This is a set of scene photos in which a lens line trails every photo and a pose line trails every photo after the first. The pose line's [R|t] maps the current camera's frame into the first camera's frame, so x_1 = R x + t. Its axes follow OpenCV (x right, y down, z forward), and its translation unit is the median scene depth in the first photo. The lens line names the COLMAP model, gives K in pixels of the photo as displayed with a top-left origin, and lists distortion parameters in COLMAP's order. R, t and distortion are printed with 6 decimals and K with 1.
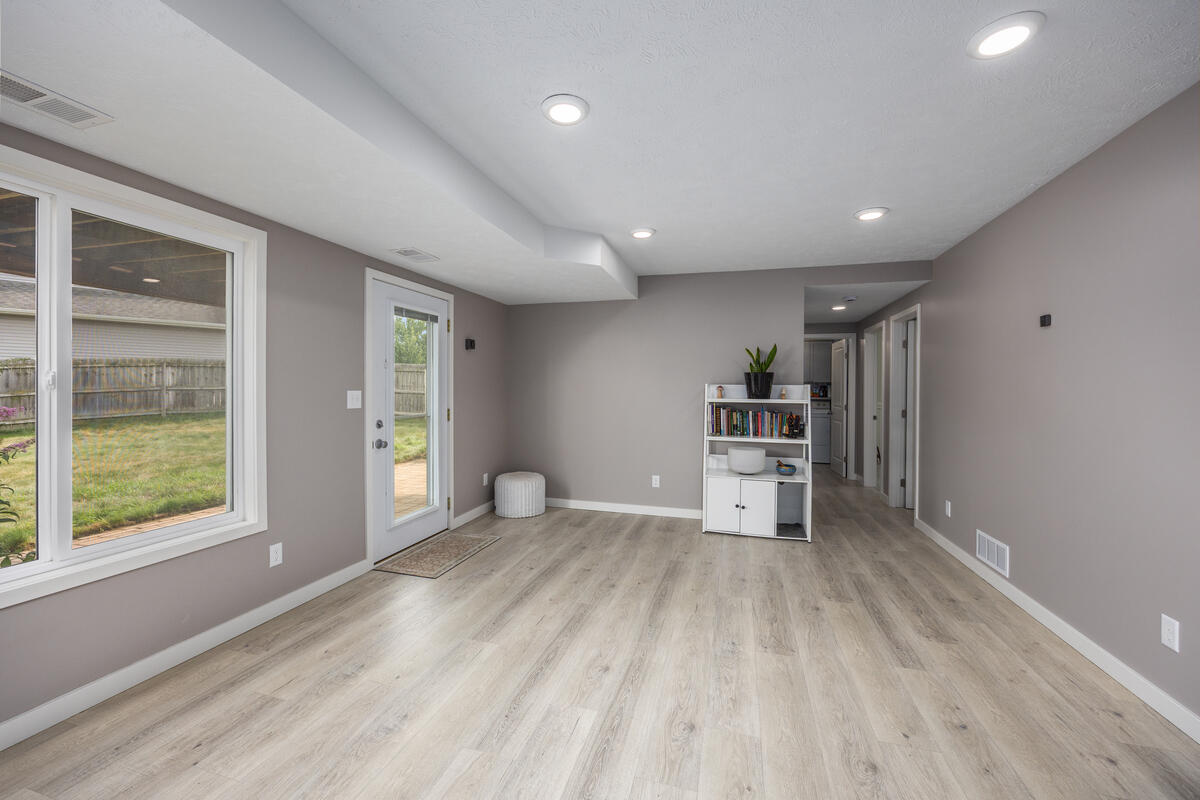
lens RADIAL K [[482.5, 0, 595.2], [0, 482.5, 392.8], [0, 0, 1]] dist [0.001990, -0.000141]
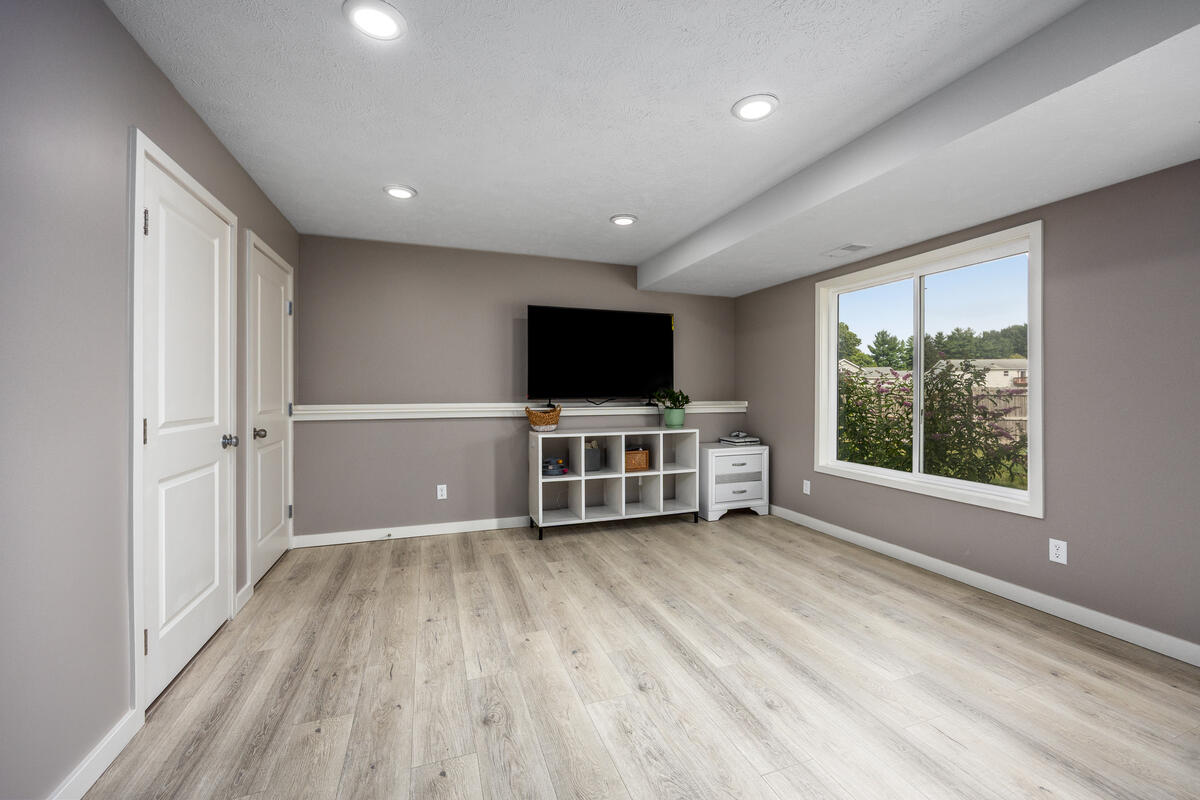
lens RADIAL K [[473.2, 0, 602.5], [0, 473.2, 396.0], [0, 0, 1]] dist [-0.001740, -0.000253]
pose [[-0.802436, 0.000322, -0.596738, 0.864065], [-0.008289, 0.999897, 0.011686, 0.040539], [0.596681, 0.014324, -0.802351, 1.724759]]
